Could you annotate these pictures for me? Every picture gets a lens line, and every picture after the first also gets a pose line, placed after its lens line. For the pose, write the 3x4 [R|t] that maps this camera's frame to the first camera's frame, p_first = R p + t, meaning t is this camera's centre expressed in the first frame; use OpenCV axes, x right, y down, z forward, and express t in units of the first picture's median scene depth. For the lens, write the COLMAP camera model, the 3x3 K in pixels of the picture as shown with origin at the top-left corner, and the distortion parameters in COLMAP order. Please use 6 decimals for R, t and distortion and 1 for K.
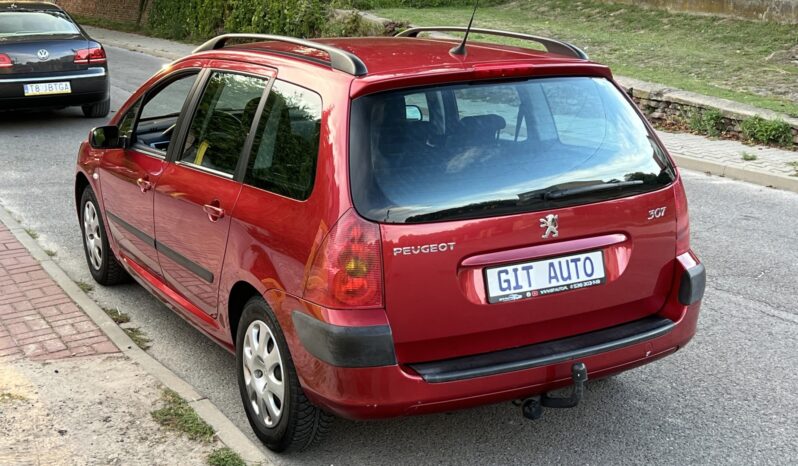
lens RADIAL K [[1070.1, 0, 401.5], [0, 1070.1, 229.5], [0, 0, 1]] dist [0.094452, 0.000000]
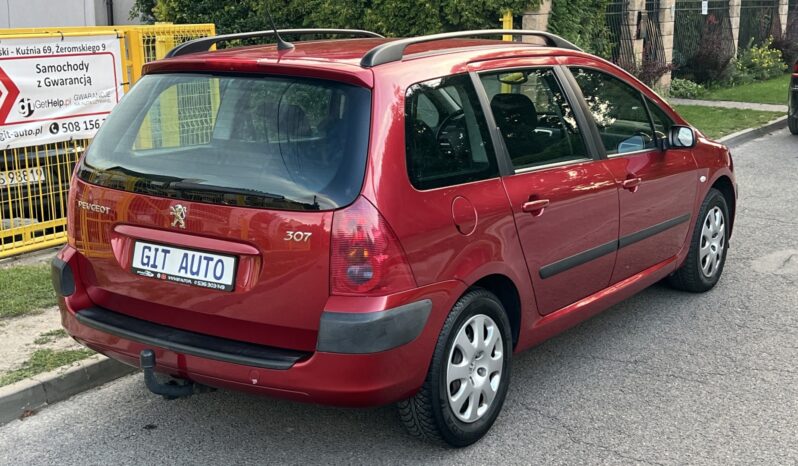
lens RADIAL K [[1070.1, 0, 404.5], [0, 1070.1, 232.3], [0, 0, 1]] dist [0.094452, 0.000000]
pose [[0.449493, 0.193486, -0.872078, 1.102006], [-0.203142, 0.972822, 0.111133, -0.141841], [0.869879, 0.127202, 0.476582, 0.682602]]
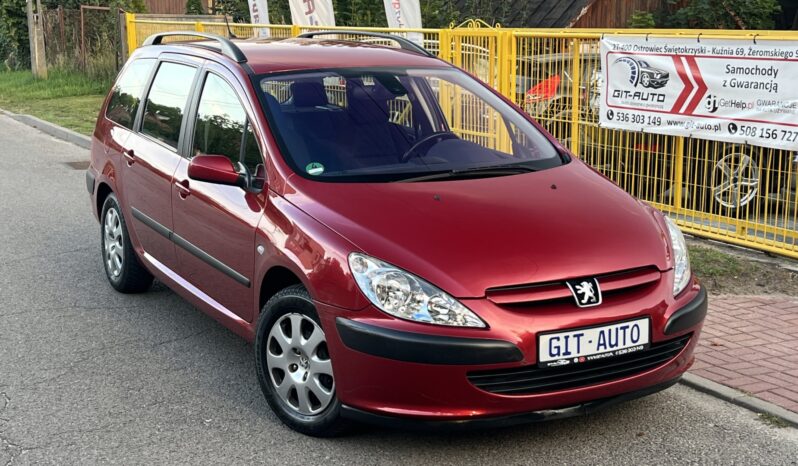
lens RADIAL K [[1137.0, 0, 395.6], [0, 1137.0, 234.8], [0, 0, 1]] dist [0.080490, 0.000000]
pose [[-0.999946, 0.009716, 0.003687, -0.207495], [0.010367, 0.908240, 0.418321, -0.650189], [0.000715, 0.418337, -0.908292, 2.866242]]
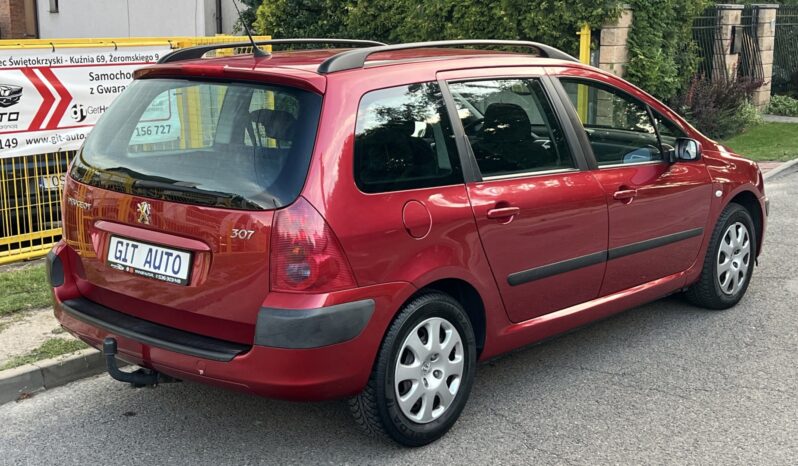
lens RADIAL K [[1070.1, 0, 398.8], [0, 1070.1, 234.4], [0, 0, 1]] dist [0.094452, 0.000000]
pose [[0.333253, 0.193643, -0.922738, 1.193929], [-0.215977, 0.968337, 0.125211, -0.168336], [0.917767, 0.157563, 0.364523, 0.822129]]
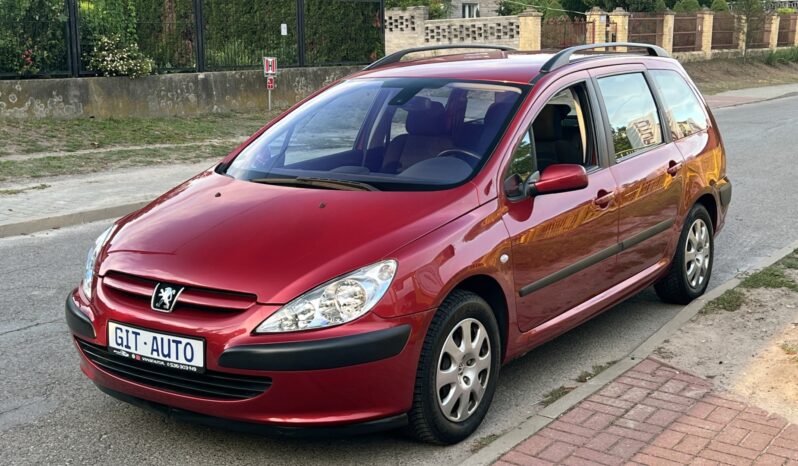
lens RADIAL K [[1070.1, 0, 400.9], [0, 1070.1, 229.8], [0, 0, 1]] dist [0.094452, 0.000000]
pose [[-0.446278, -0.148205, 0.882537, -1.389112], [0.220564, 0.937551, 0.268978, -0.435008], [-0.867287, 0.314695, -0.385720, 2.087396]]
